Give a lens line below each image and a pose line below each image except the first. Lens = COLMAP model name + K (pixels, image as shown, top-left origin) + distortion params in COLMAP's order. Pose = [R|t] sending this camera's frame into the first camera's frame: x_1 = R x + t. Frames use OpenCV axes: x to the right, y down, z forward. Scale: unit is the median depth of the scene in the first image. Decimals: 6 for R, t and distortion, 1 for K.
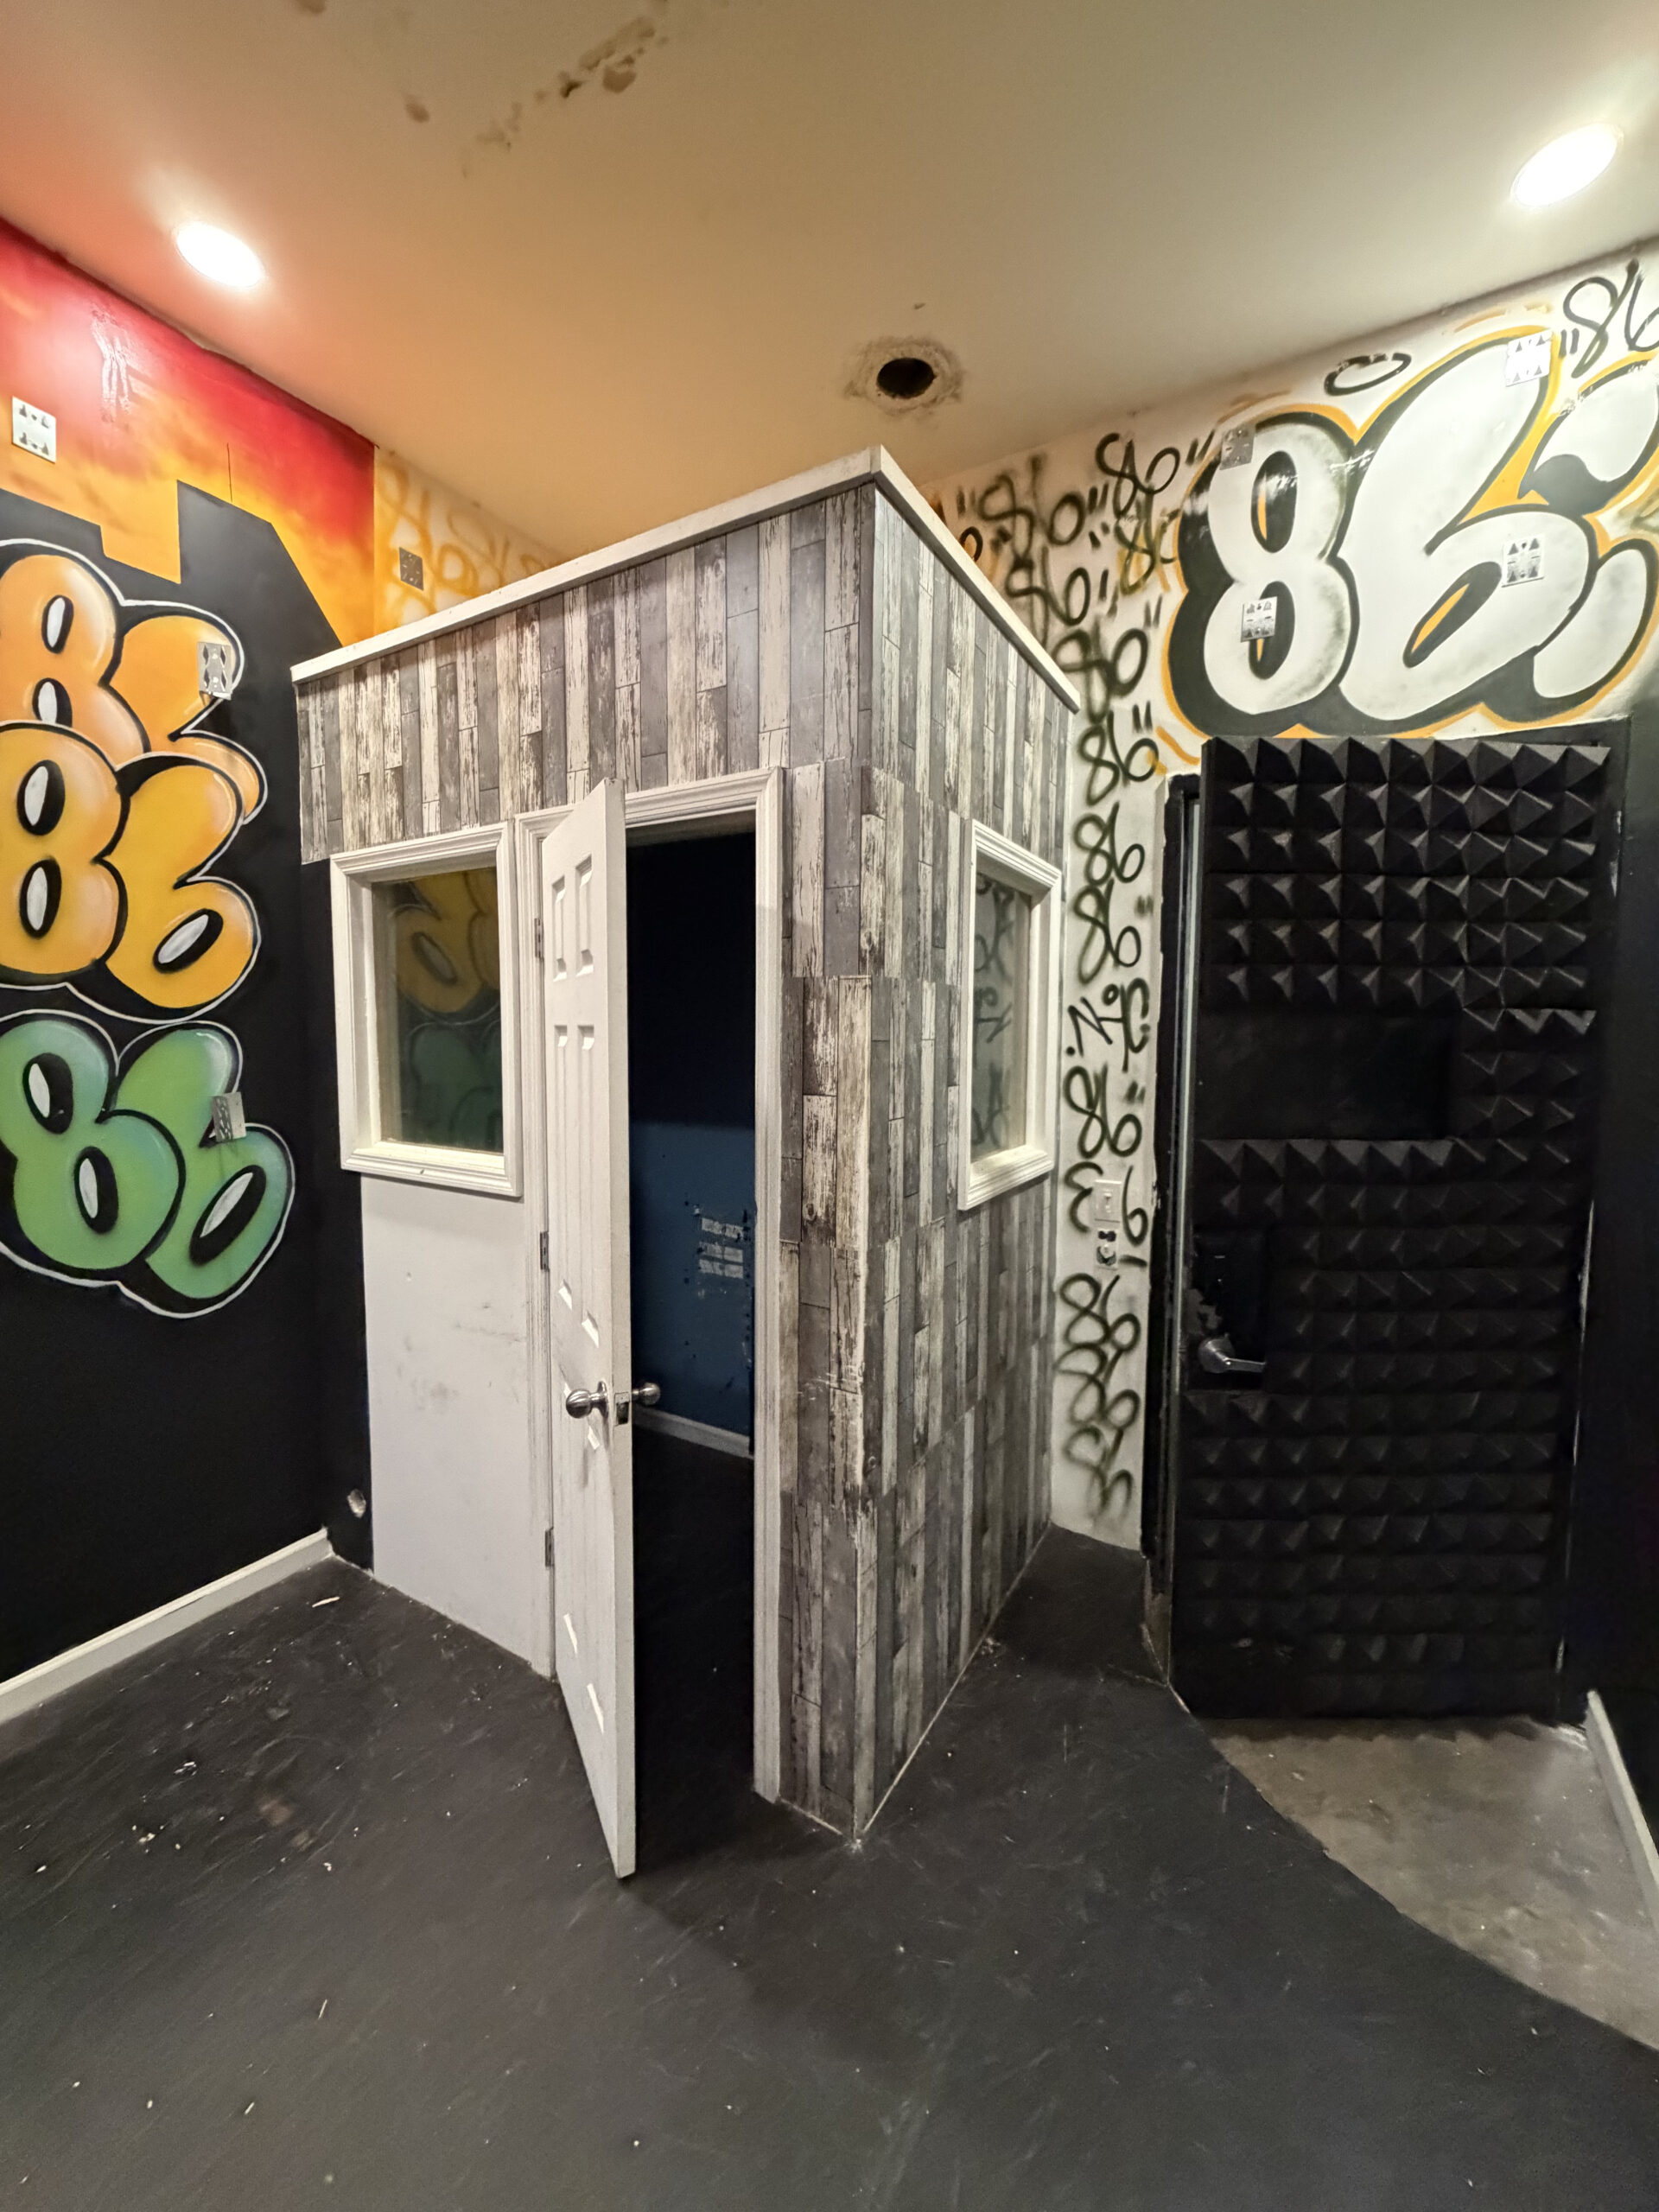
lens RADIAL K [[881.3, 0, 826.2], [0, 881.3, 1097.0], [0, 0, 1]] dist [0.002568, -0.000545]
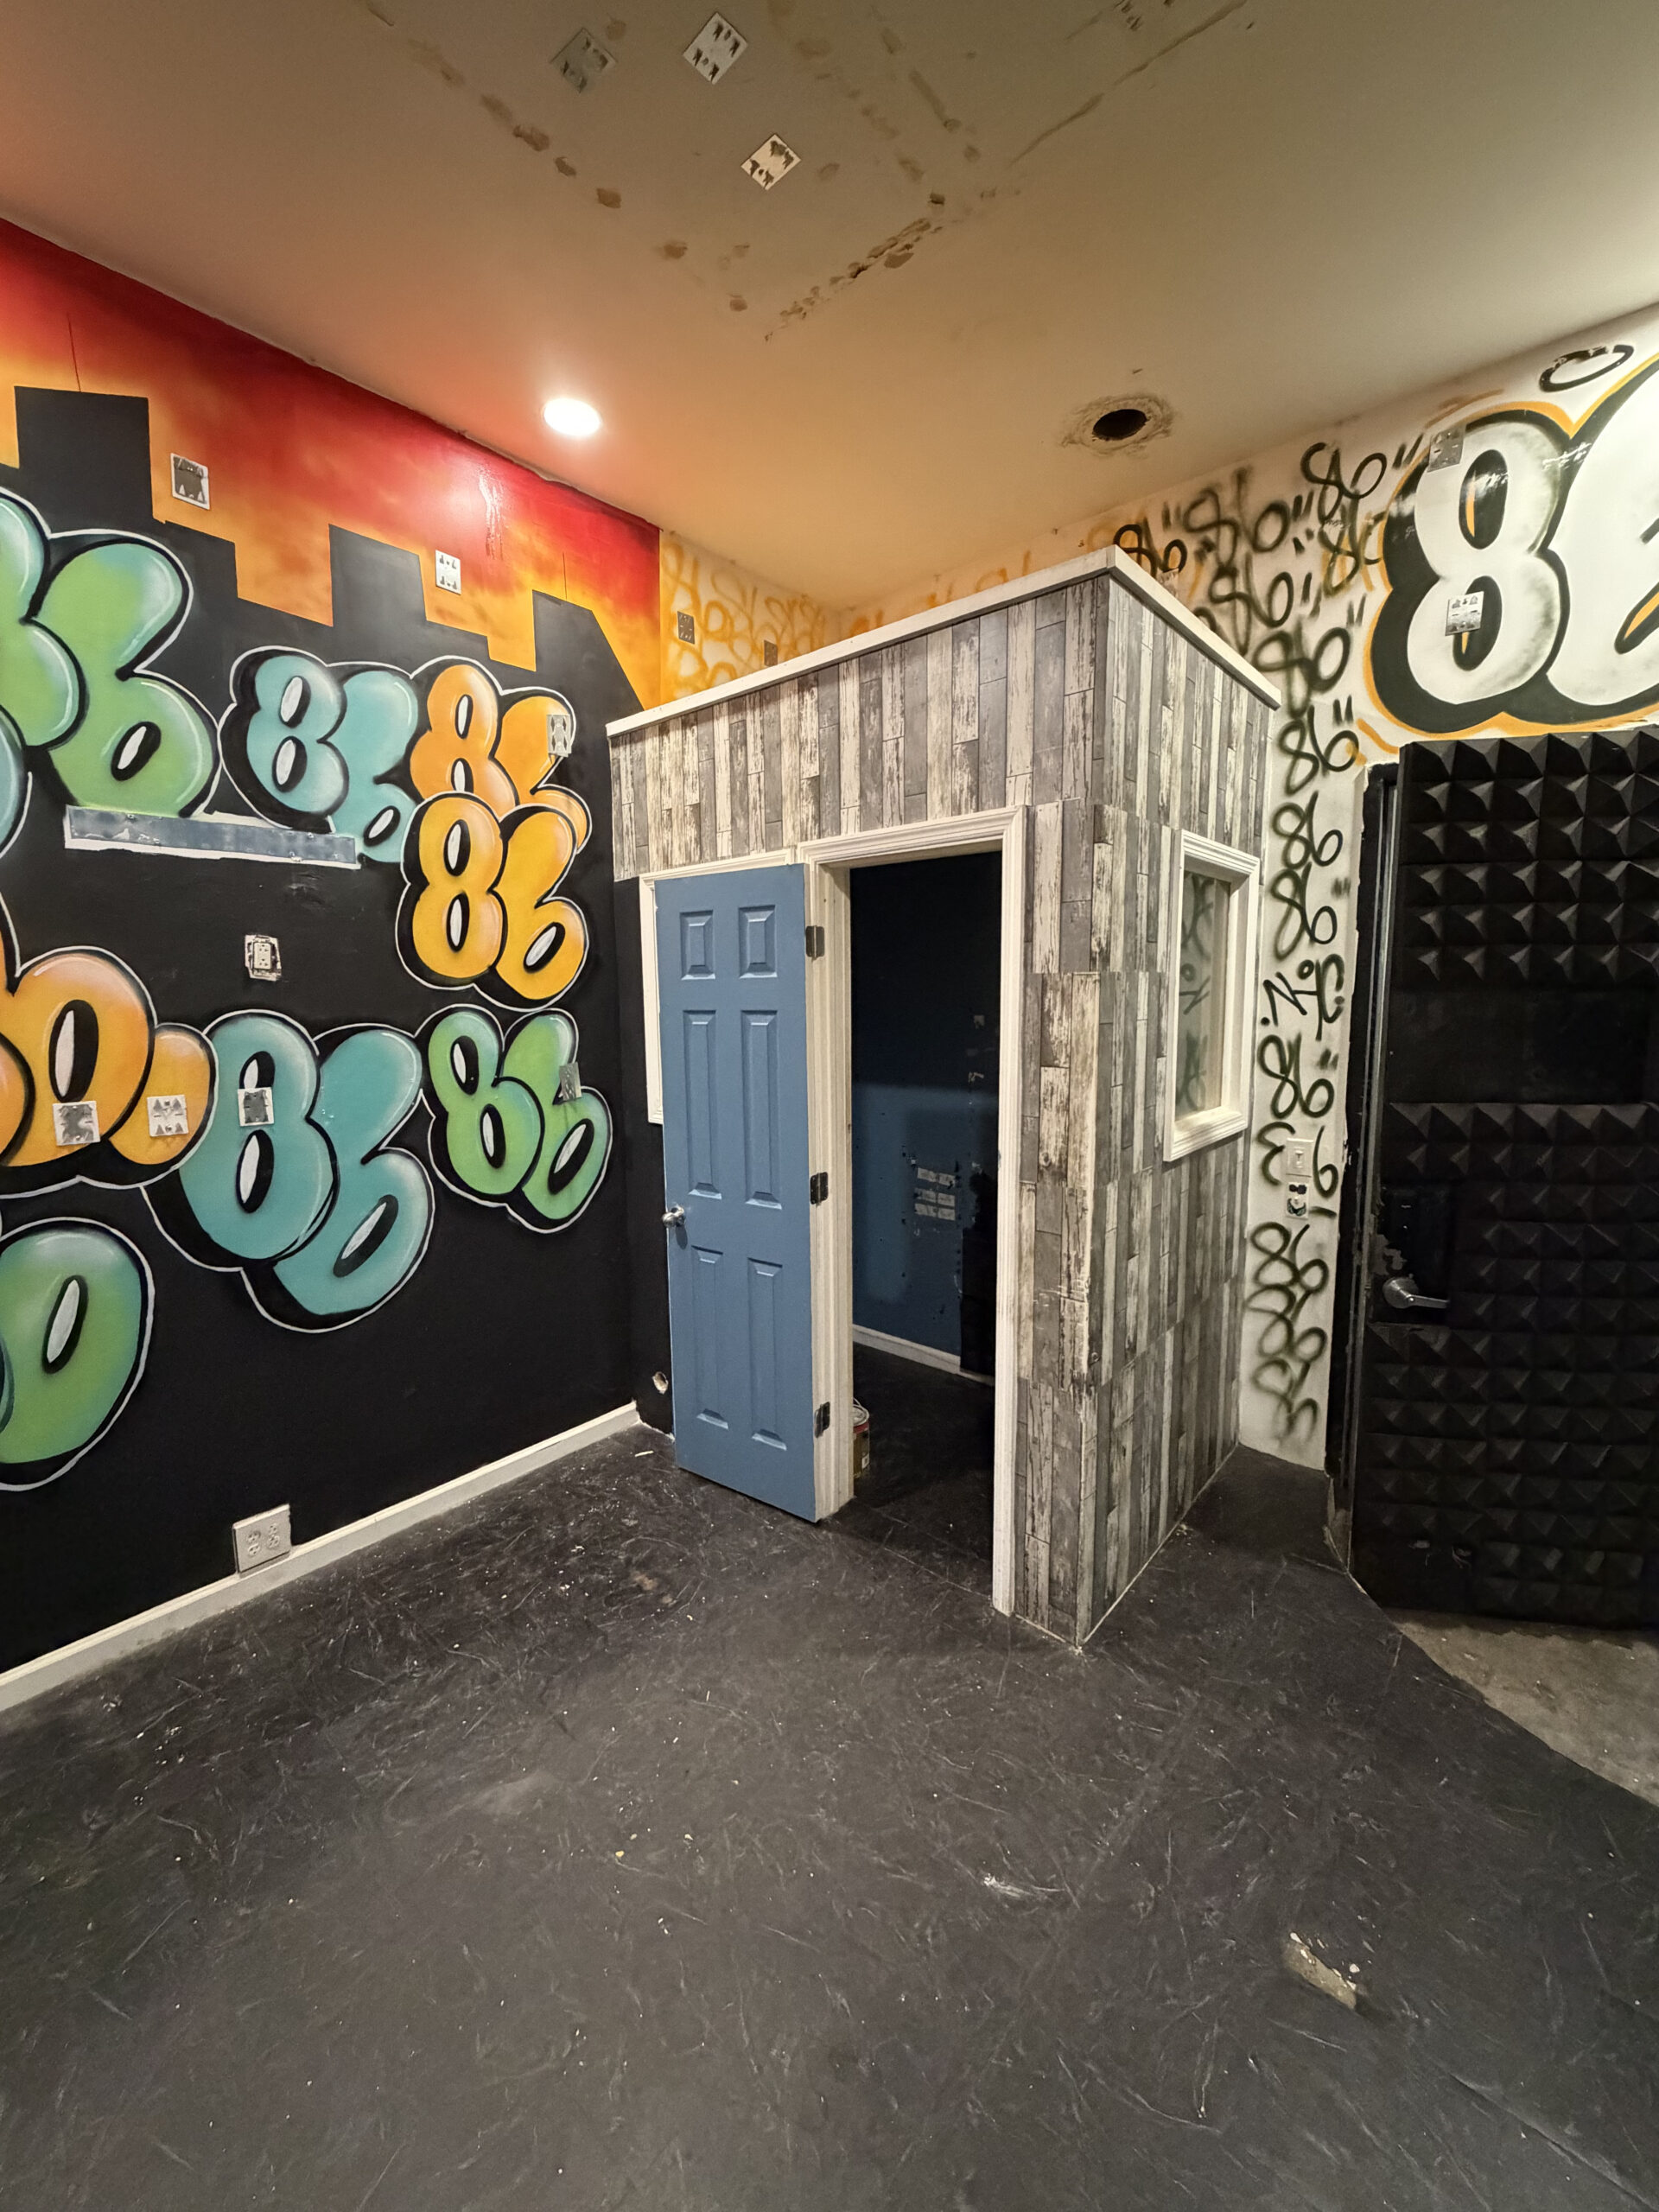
lens RADIAL K [[881.3, 0, 825.1], [0, 881.3, 1097.3], [0, 0, 1]] dist [0.002568, -0.000545]
pose [[0.983282, 0.003430, -0.182055, -0.078858], [0.005311, 0.998857, 0.047504, -0.015949], [0.182010, -0.047677, 0.982140, -0.235253]]
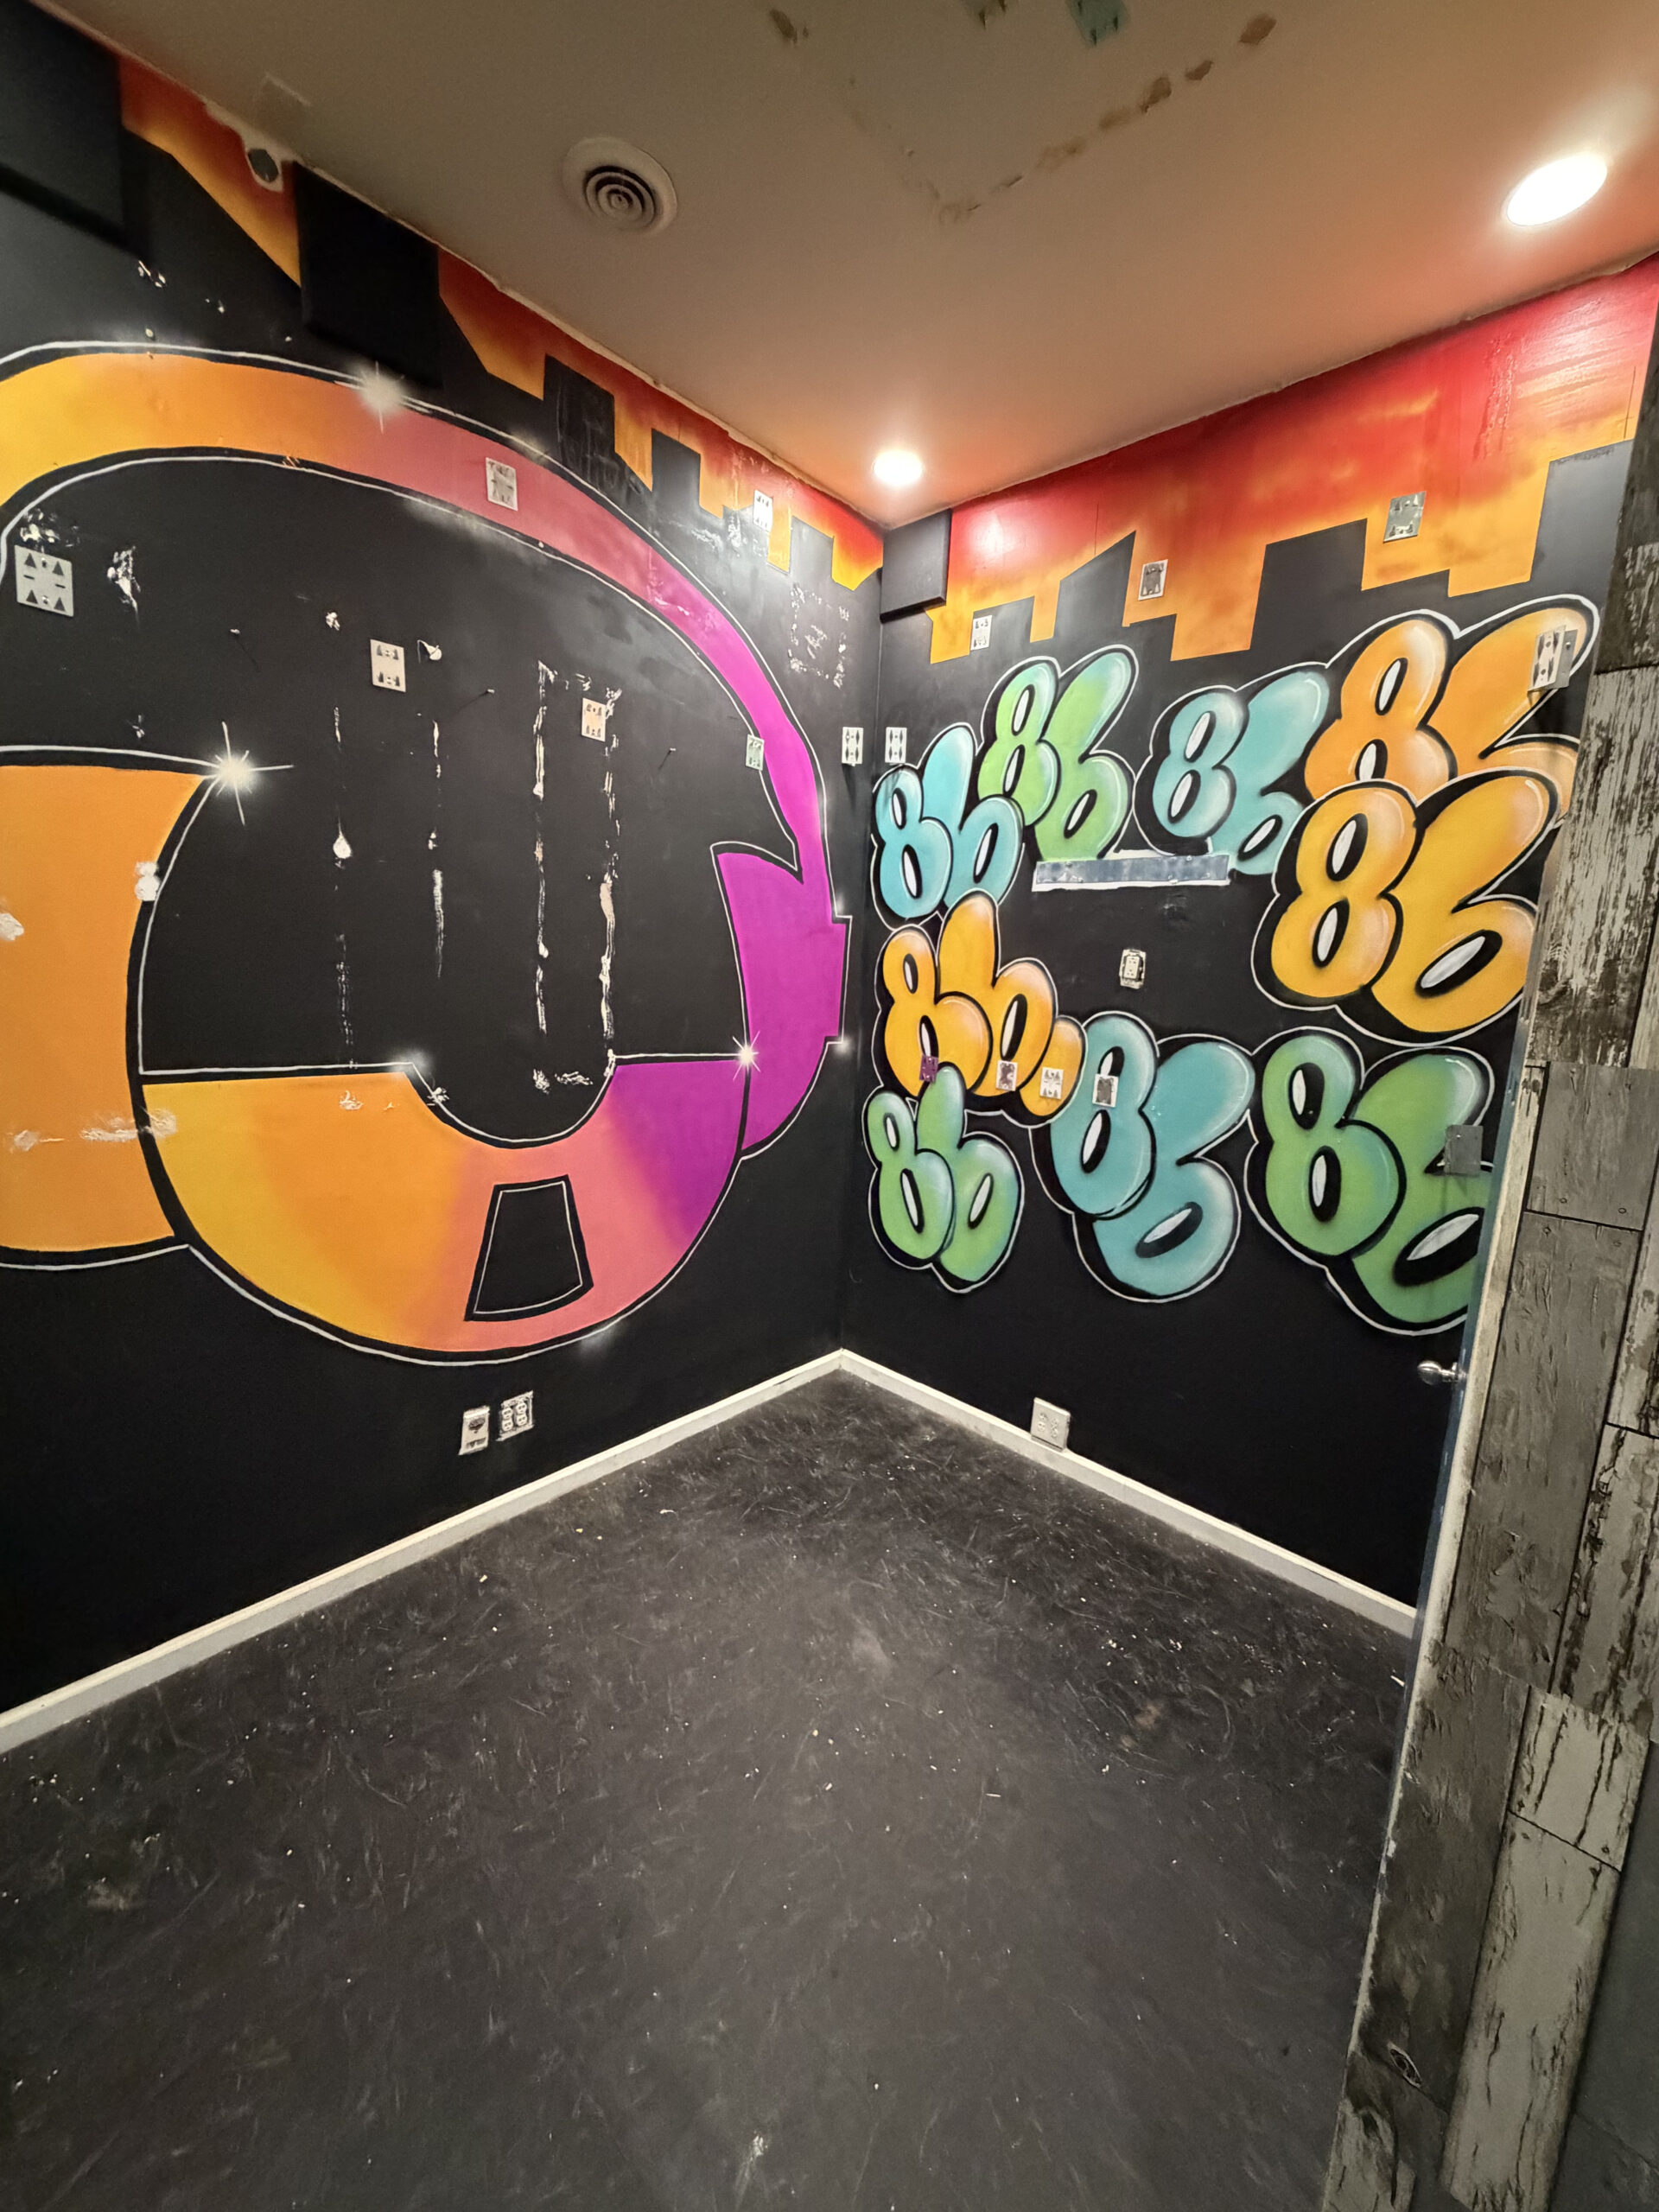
lens RADIAL K [[881.3, 0, 825.4], [0, 881.3, 1097.5], [0, 0, 1]] dist [0.002568, -0.000545]
pose [[-0.207590, 0.135287, -0.968816, 0.413748], [-0.127769, 0.978156, 0.163969, -0.111697], [0.969836, 0.157823, -0.185770, 0.564618]]
